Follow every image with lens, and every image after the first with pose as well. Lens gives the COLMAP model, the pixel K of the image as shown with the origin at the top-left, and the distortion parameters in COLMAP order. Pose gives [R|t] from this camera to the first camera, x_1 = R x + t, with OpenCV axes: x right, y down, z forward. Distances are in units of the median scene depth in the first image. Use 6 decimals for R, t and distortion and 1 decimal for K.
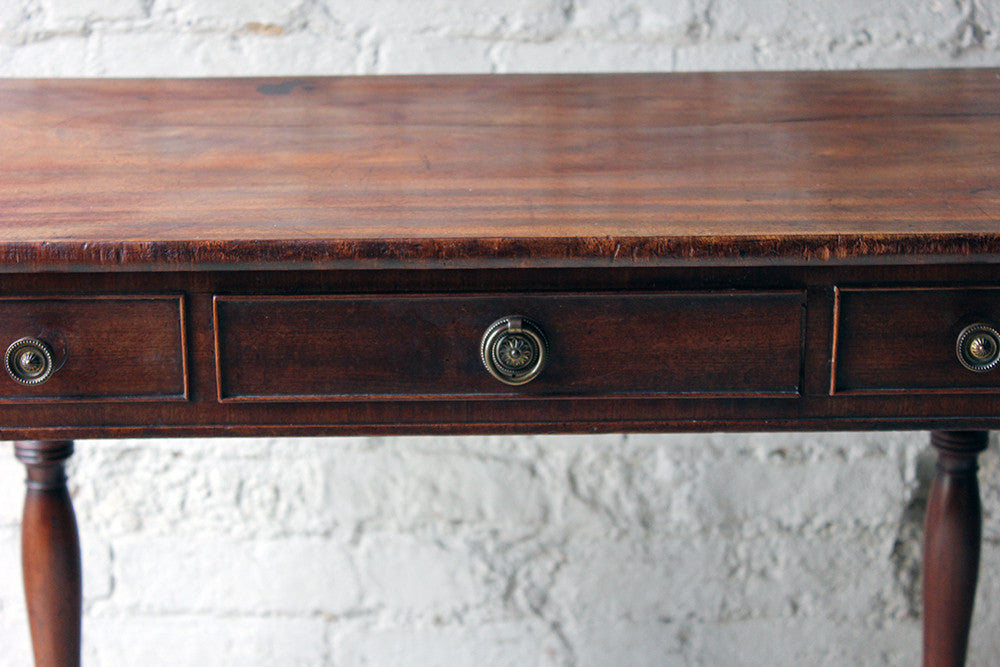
lens RADIAL K [[2135.6, 0, 520.4], [0, 2135.6, 348.7], [0, 0, 1]] dist [0.044993, 0.000000]
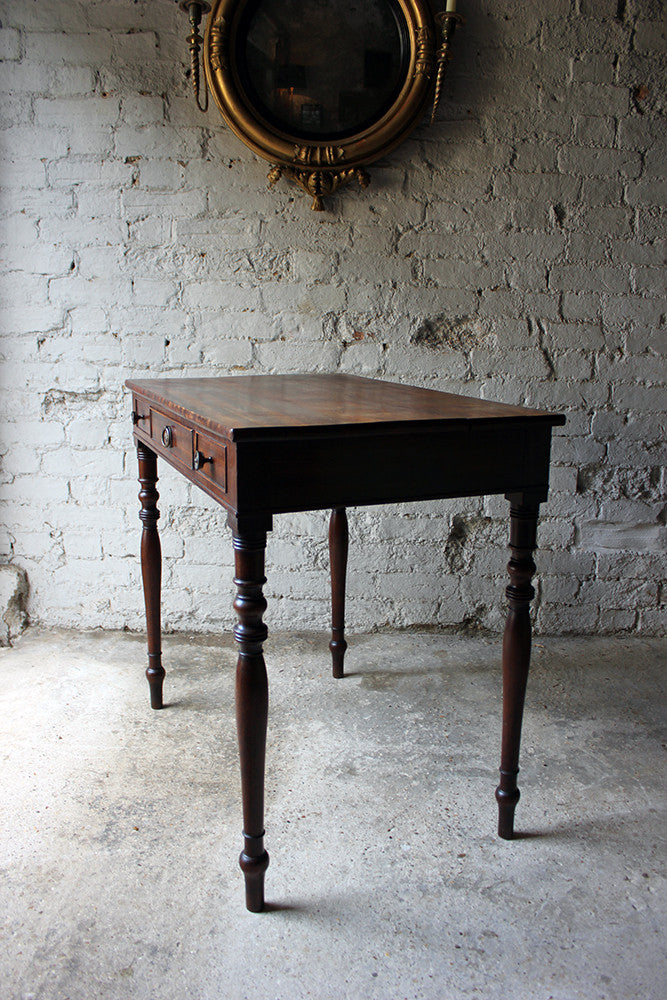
lens RADIAL K [[807.8, 0, 338.0], [0, 807.8, 516.1], [0, 0, 1]] dist [-0.158710, 0.126573]
pose [[0.999294, 0.027107, -0.026018, 0.054030], [-0.028744, 0.997488, -0.064740, 0.125371], [0.024198, 0.065442, 0.997563, -0.123049]]
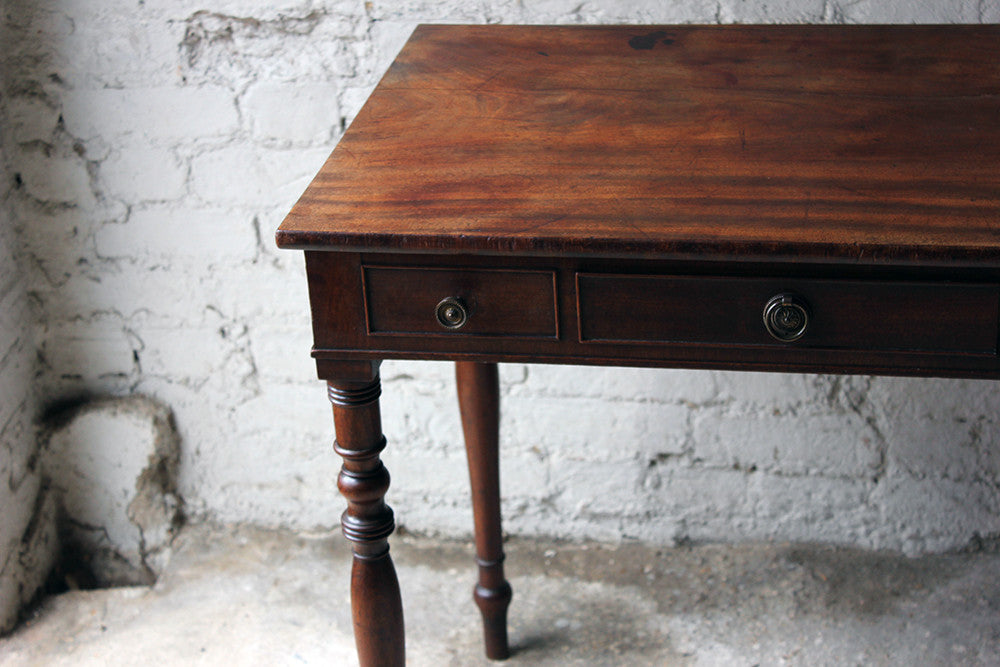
lens RADIAL K [[2014.6, 0, 541.7], [0, 2014.6, 326.2], [0, 0, 1]] dist [0.057800, 0.000000]
pose [[0.980176, 0.040070, -0.194036, 0.056187], [-0.007299, 0.985974, 0.166739, -0.124161], [0.197996, -0.162017, 0.966720, -0.181631]]
